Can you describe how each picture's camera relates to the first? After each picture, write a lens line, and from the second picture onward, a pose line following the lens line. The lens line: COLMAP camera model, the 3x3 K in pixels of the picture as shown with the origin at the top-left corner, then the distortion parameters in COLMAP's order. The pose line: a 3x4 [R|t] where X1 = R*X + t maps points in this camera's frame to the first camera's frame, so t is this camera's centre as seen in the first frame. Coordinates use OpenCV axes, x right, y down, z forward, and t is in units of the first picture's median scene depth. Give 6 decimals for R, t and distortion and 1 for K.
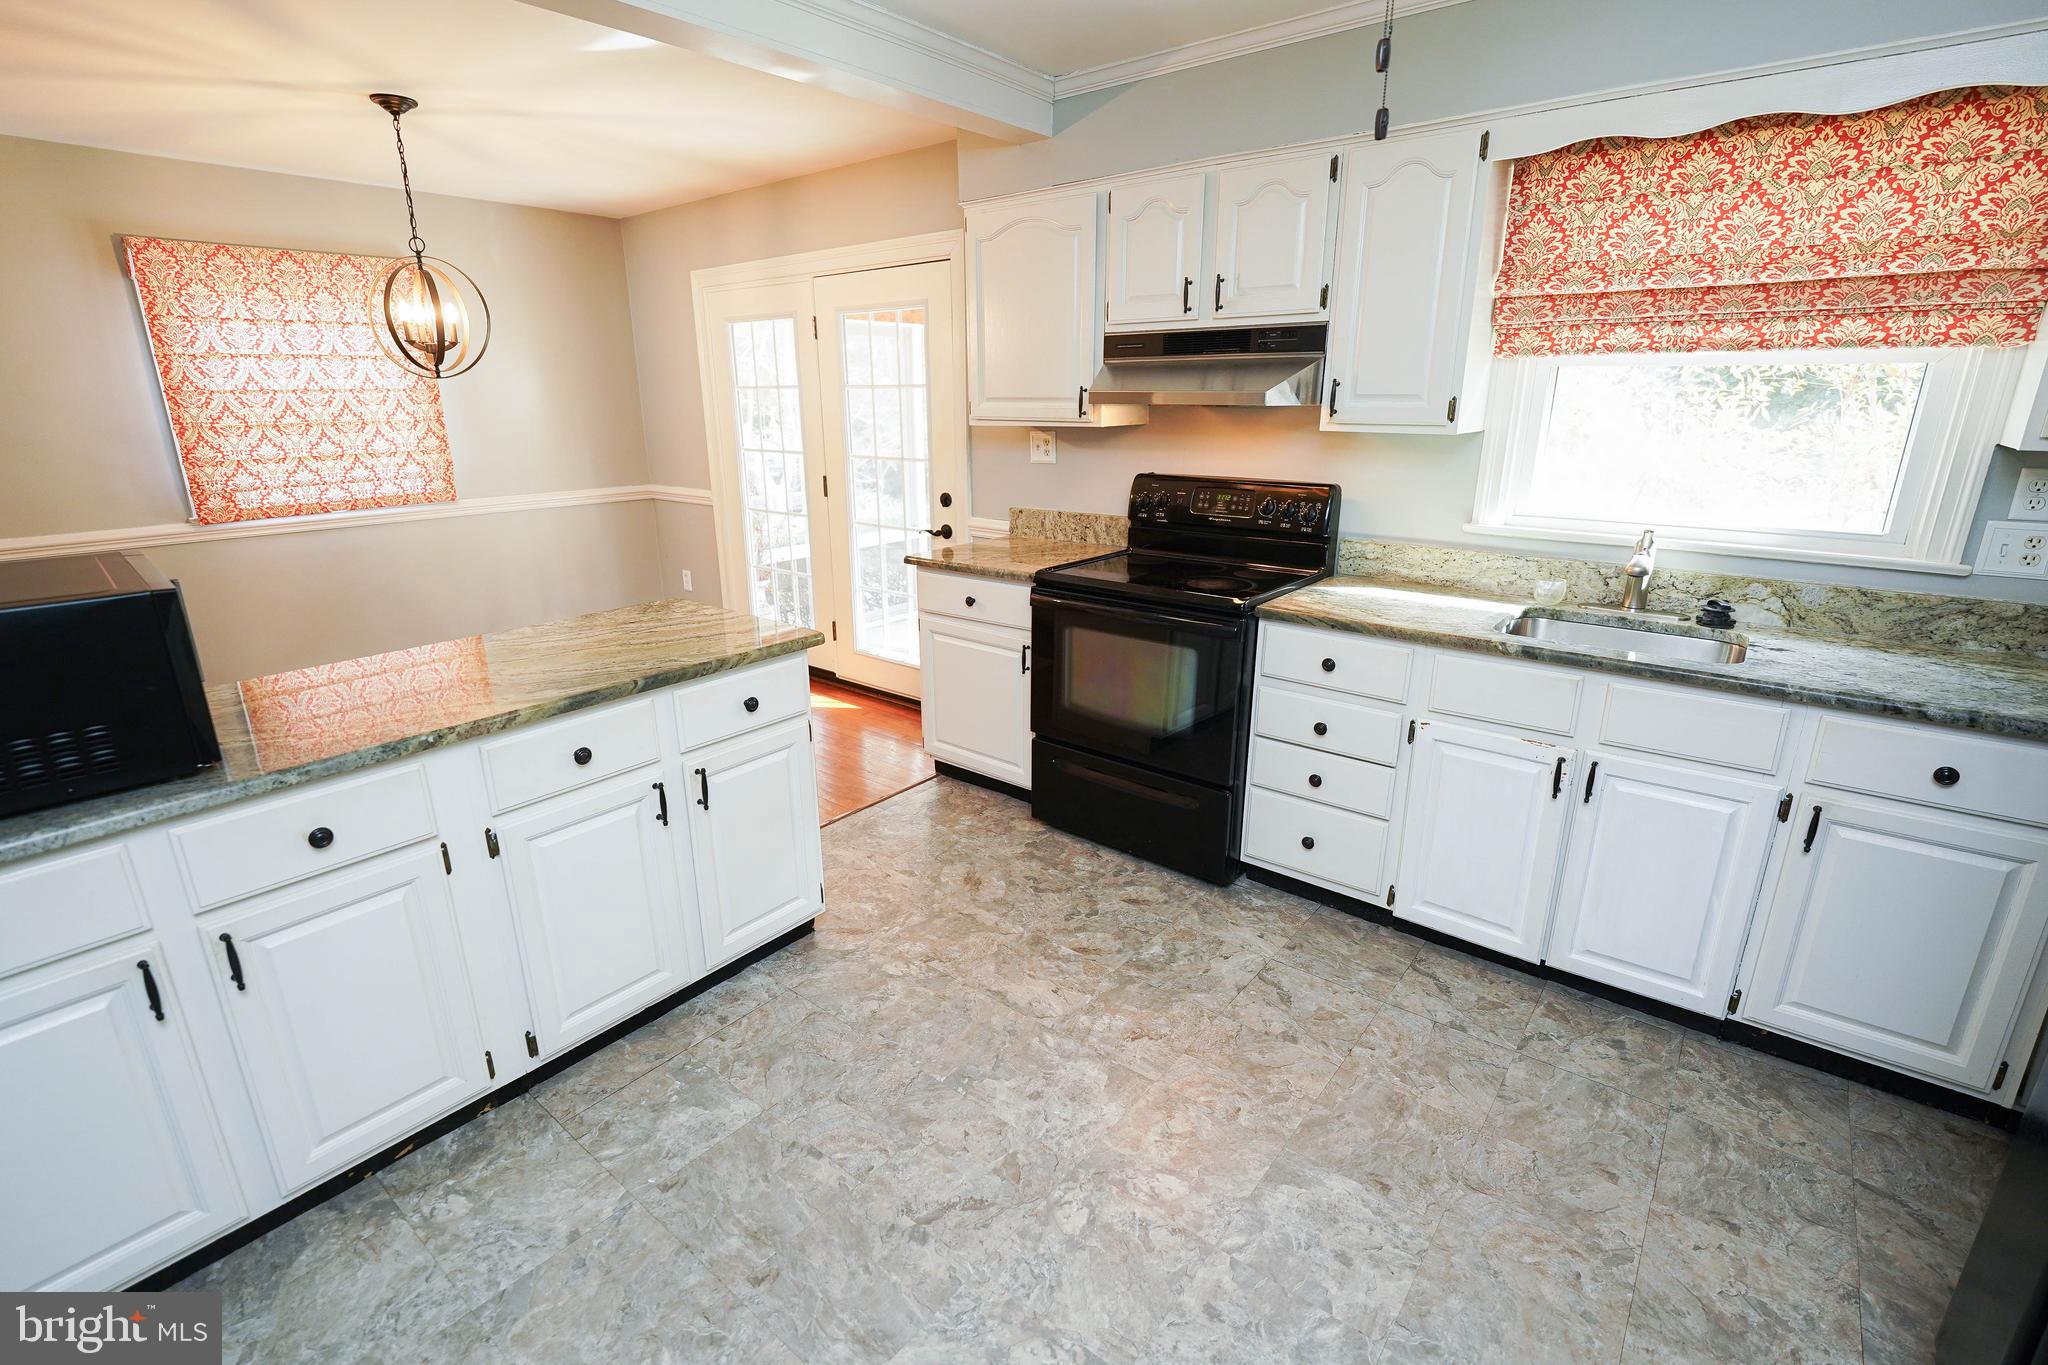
lens RADIAL K [[923.3, 0, 1023.9], [0, 923.3, 678.7], [0, 0, 1]] dist [-0.008800, -0.000932]
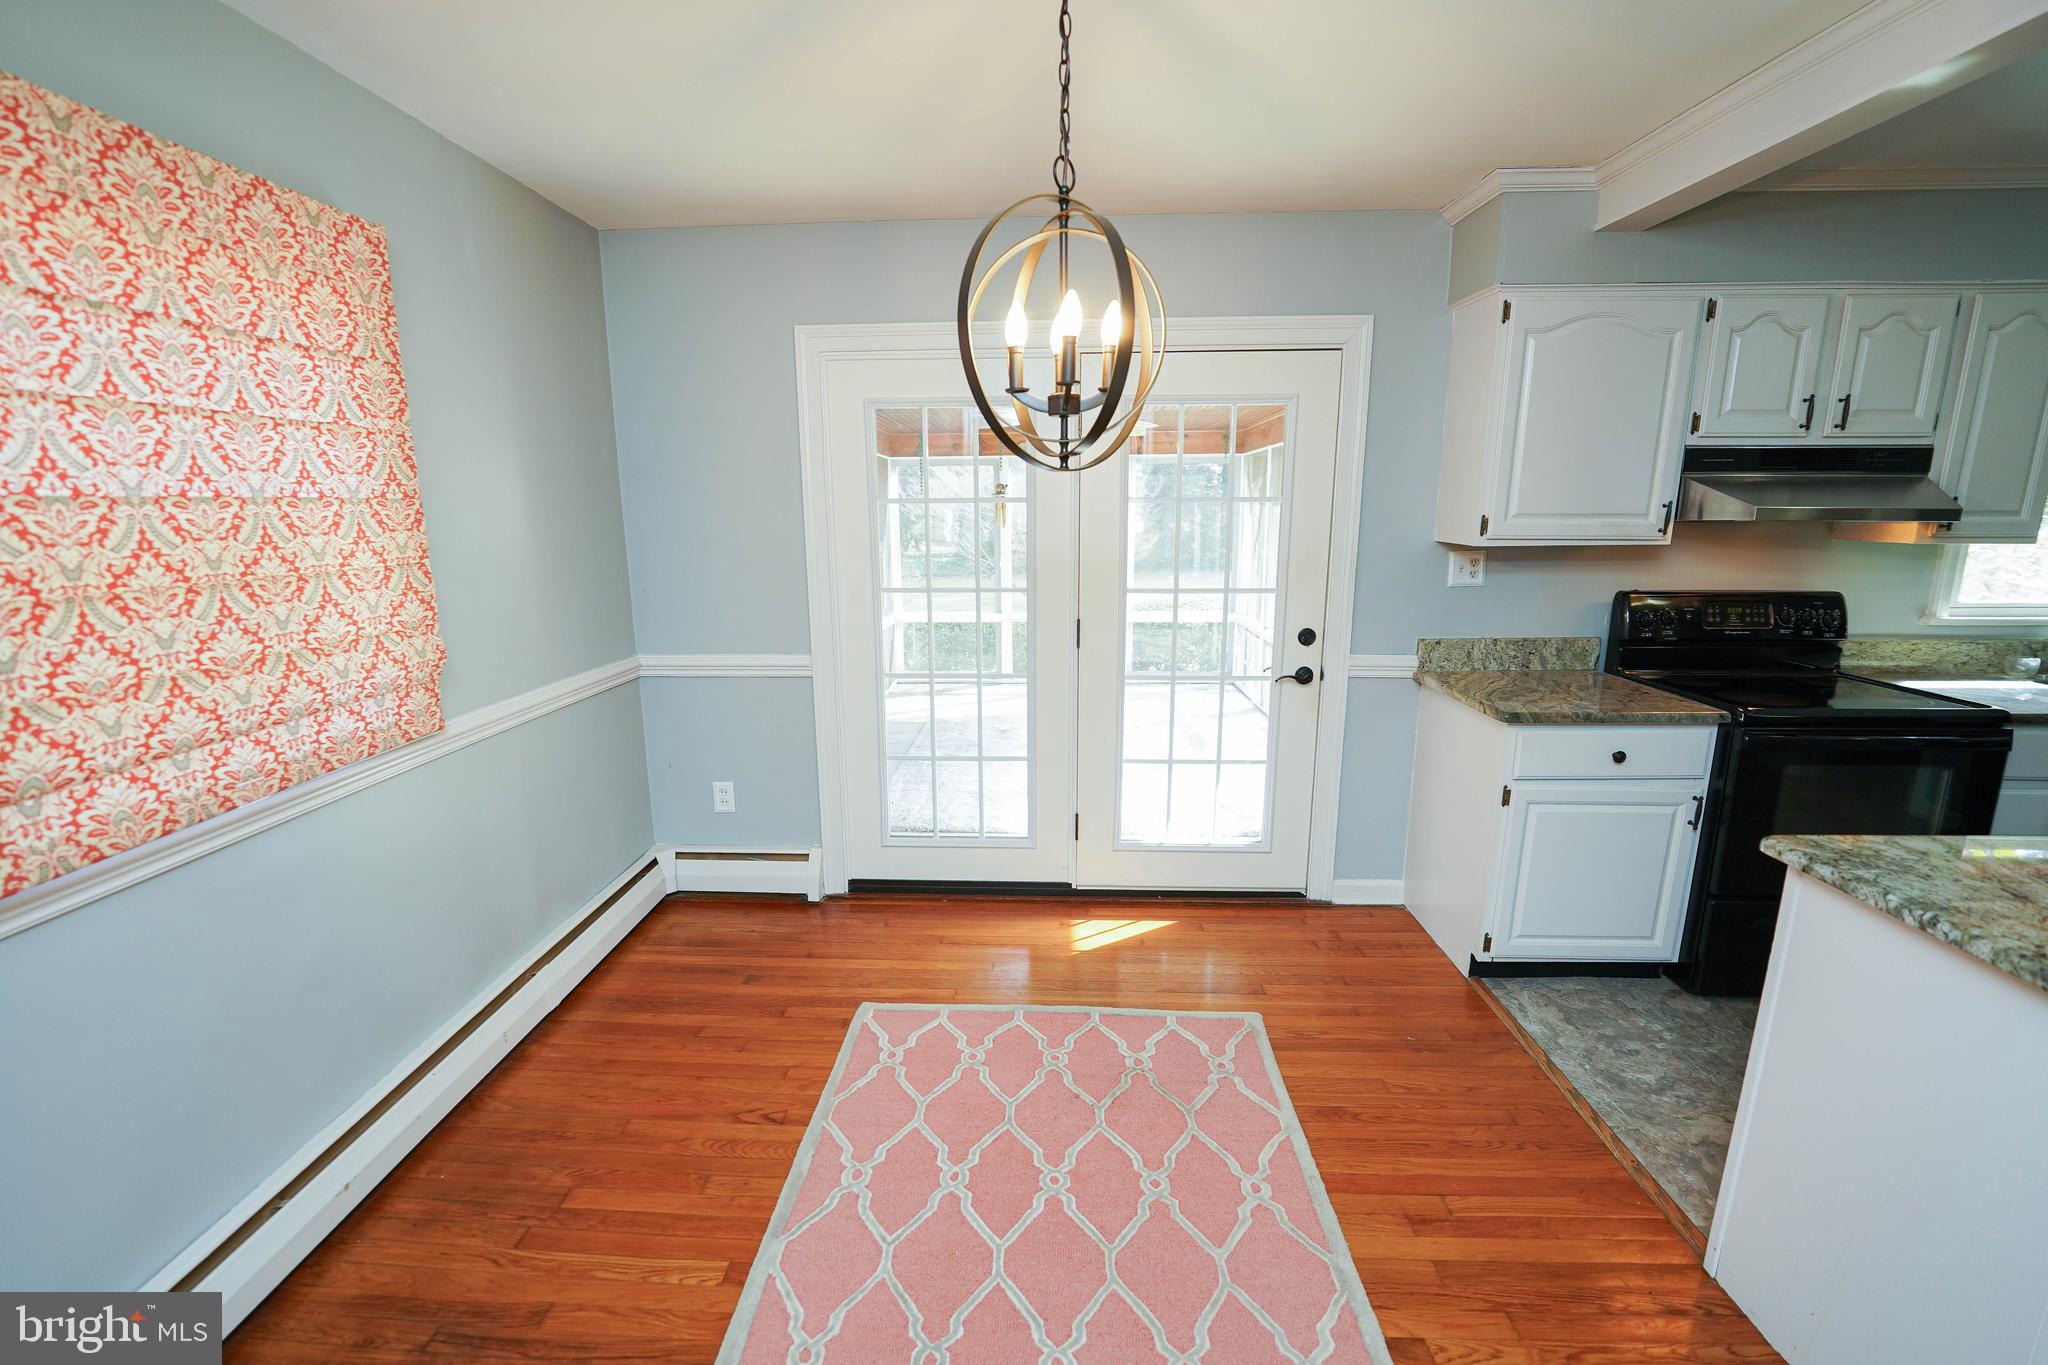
lens RADIAL K [[842.8, 0, 1024.1], [0, 842.8, 681.8], [0, 0, 1]] dist [-0.014661, -0.000145]
pose [[0.802384, -0.119988, 0.584622, -0.740044], [0.178473, 0.982996, -0.043200, -0.171637], [-0.569498, 0.139002, 0.810155, 0.561387]]
